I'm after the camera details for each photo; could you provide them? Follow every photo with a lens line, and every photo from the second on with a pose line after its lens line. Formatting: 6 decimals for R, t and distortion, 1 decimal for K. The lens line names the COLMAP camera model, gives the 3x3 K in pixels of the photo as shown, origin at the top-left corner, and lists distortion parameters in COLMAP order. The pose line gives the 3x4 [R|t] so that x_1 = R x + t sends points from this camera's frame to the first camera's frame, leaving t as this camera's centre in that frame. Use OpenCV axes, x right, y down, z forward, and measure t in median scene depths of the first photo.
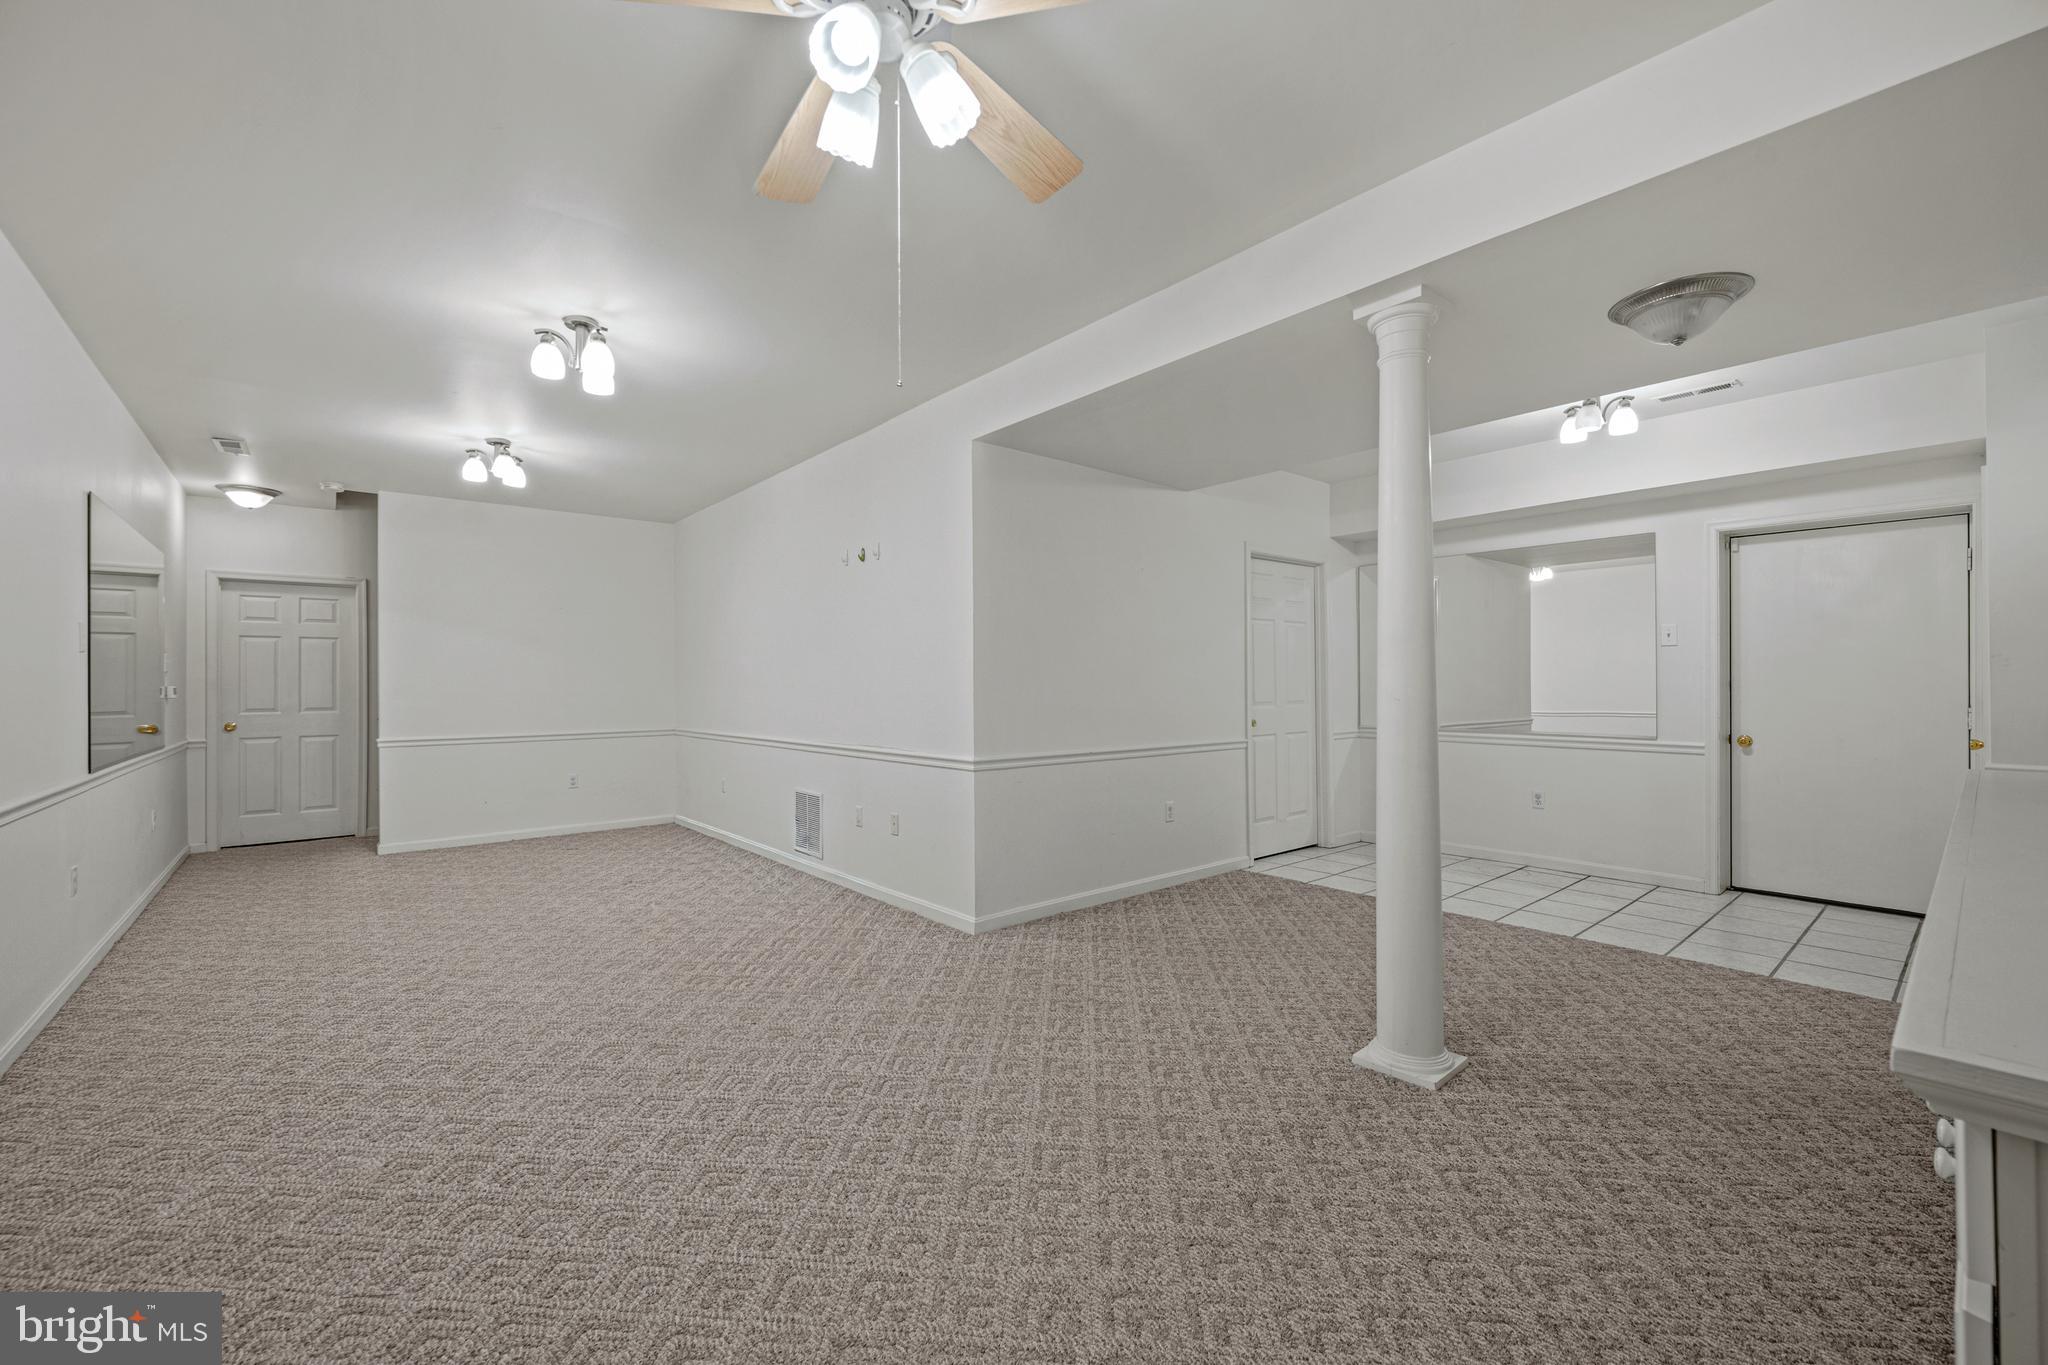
lens RADIAL K [[834.0, 0, 1017.9], [0, 834.0, 677.7], [0, 0, 1]] dist [0.001177, 0.000034]
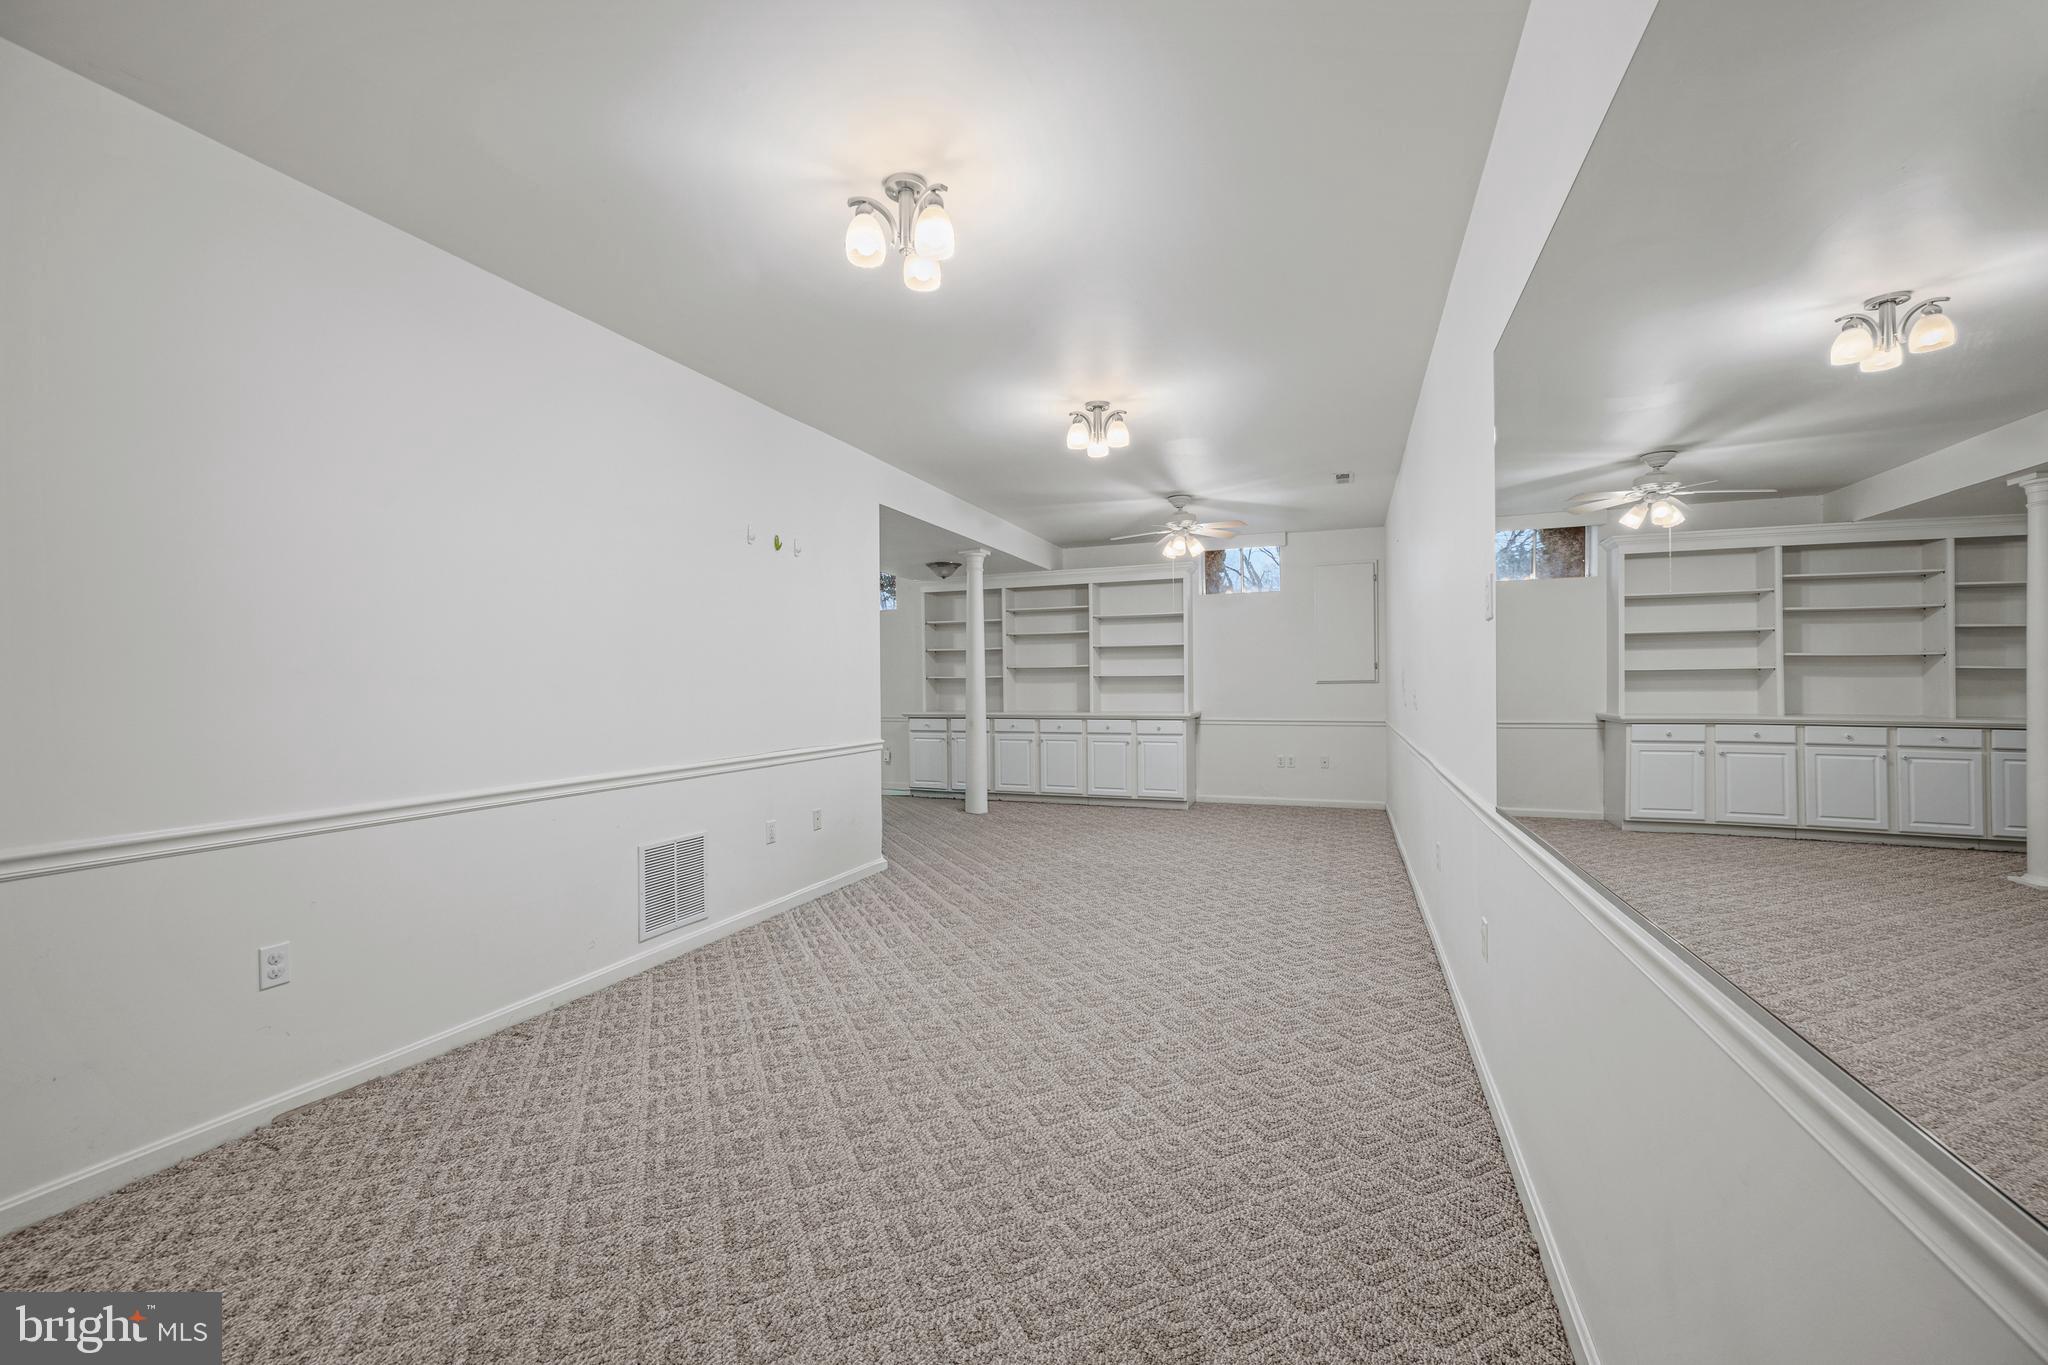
lens RADIAL K [[834.0, 0, 1016.3], [0, 834.0, 675.0], [0, 0, 1]] dist [0.001177, 0.000034]
pose [[-0.481430, 0.019747, 0.876262, -1.587170], [0.002913, 0.999777, -0.020930, 0.024929], [-0.876480, -0.007524, -0.481380, 1.723770]]
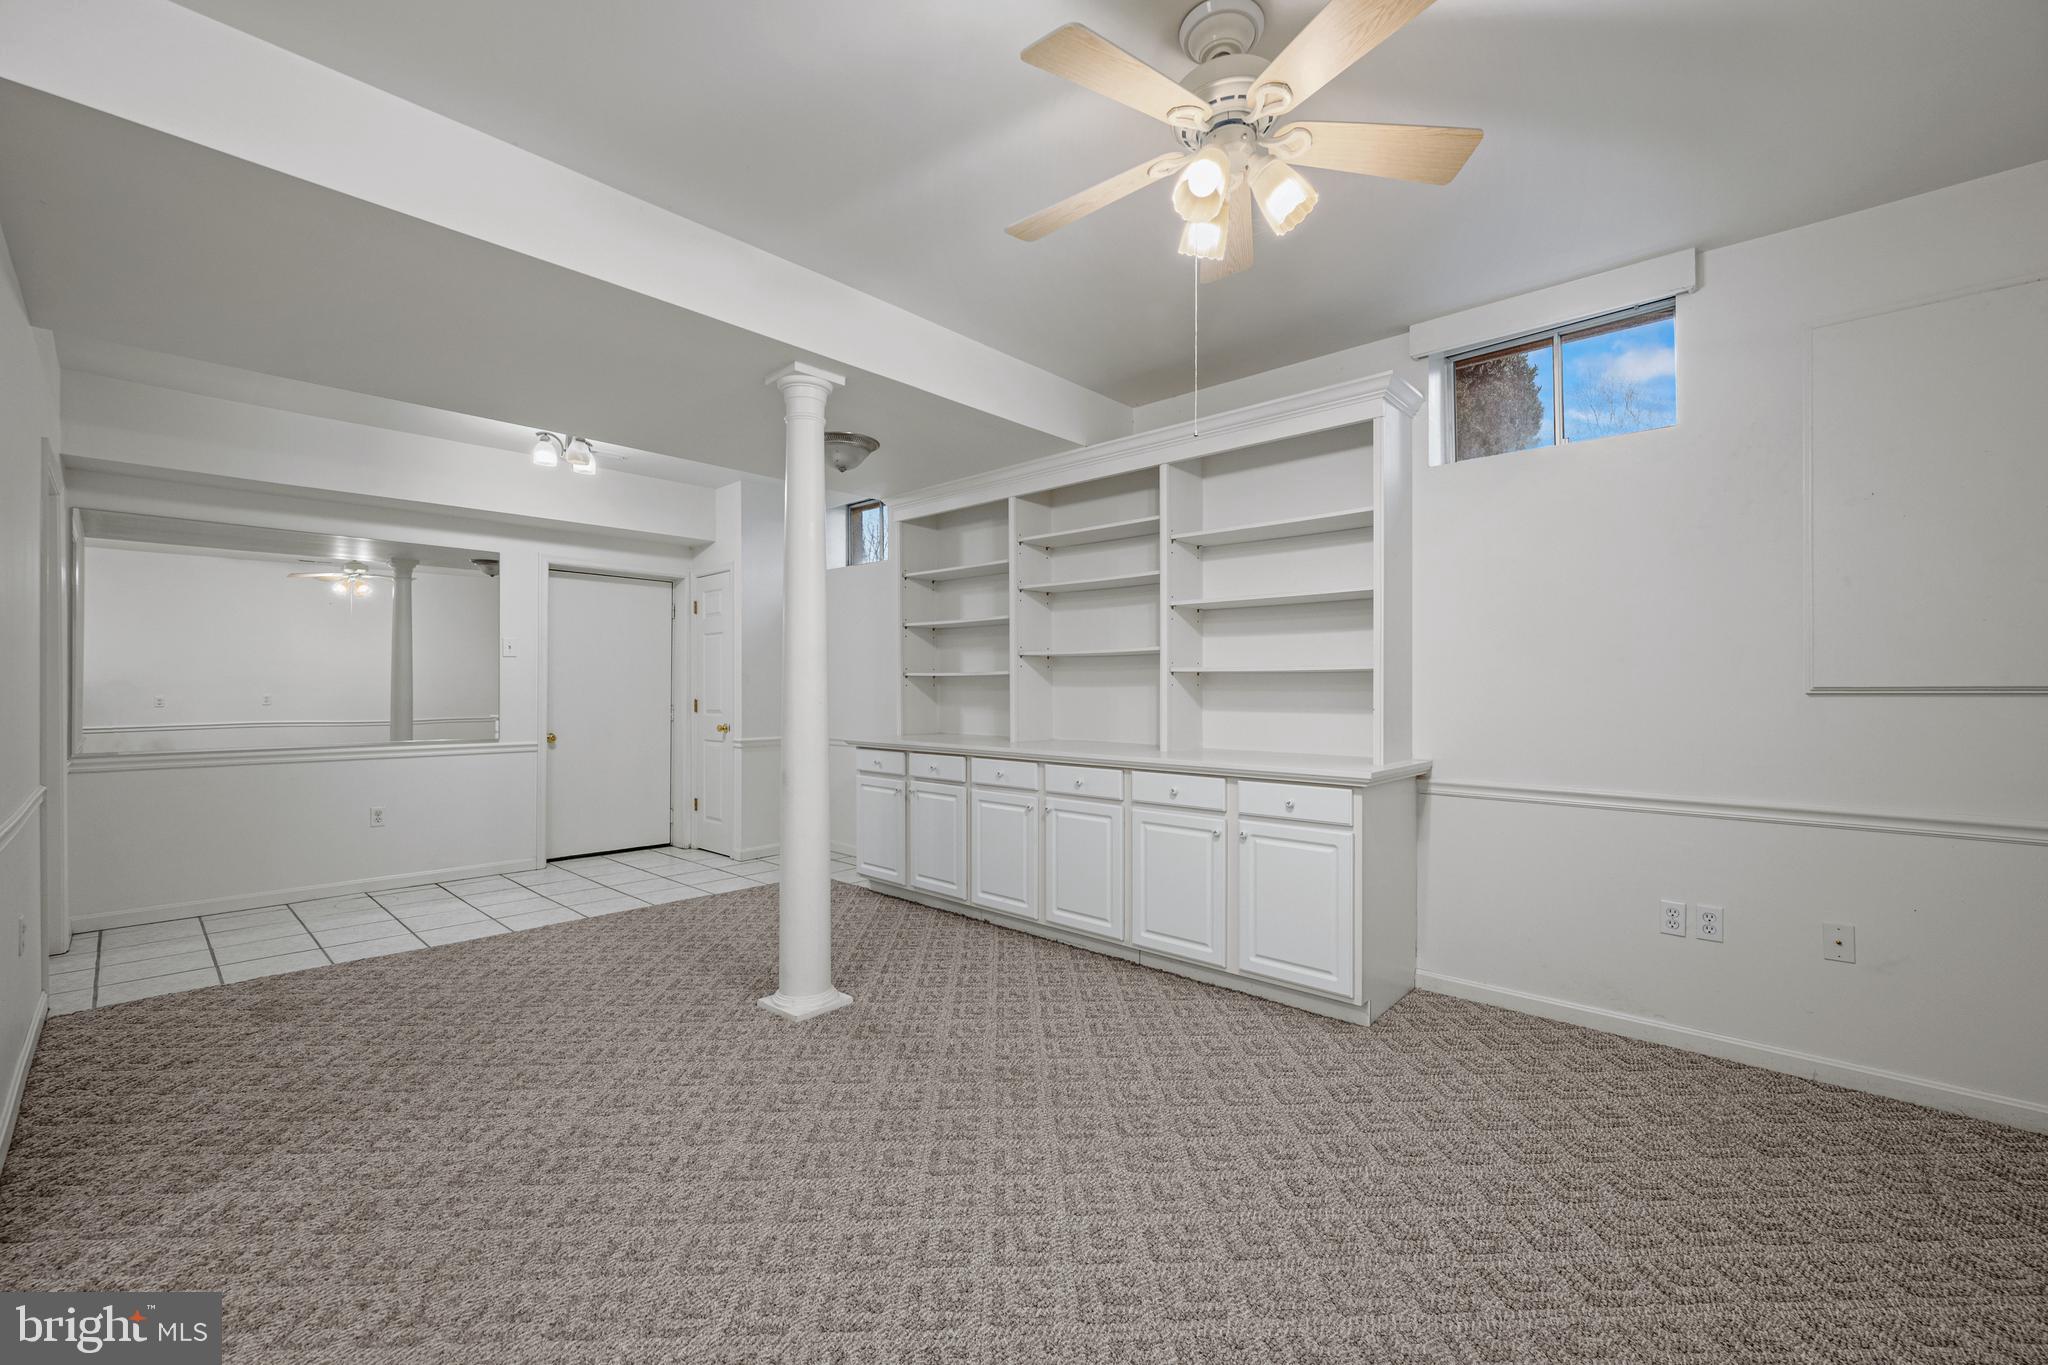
lens RADIAL K [[834.0, 0, 1030.6], [0, 834.0, 688.1], [0, 0, 1]] dist [0.001177, 0.000034]
pose [[-0.123208, 0.004073, 0.992373, -0.591084], [-0.007999, 0.999955, -0.005097, 0.005817], [-0.992349, -0.008566, -0.123170, 0.634819]]
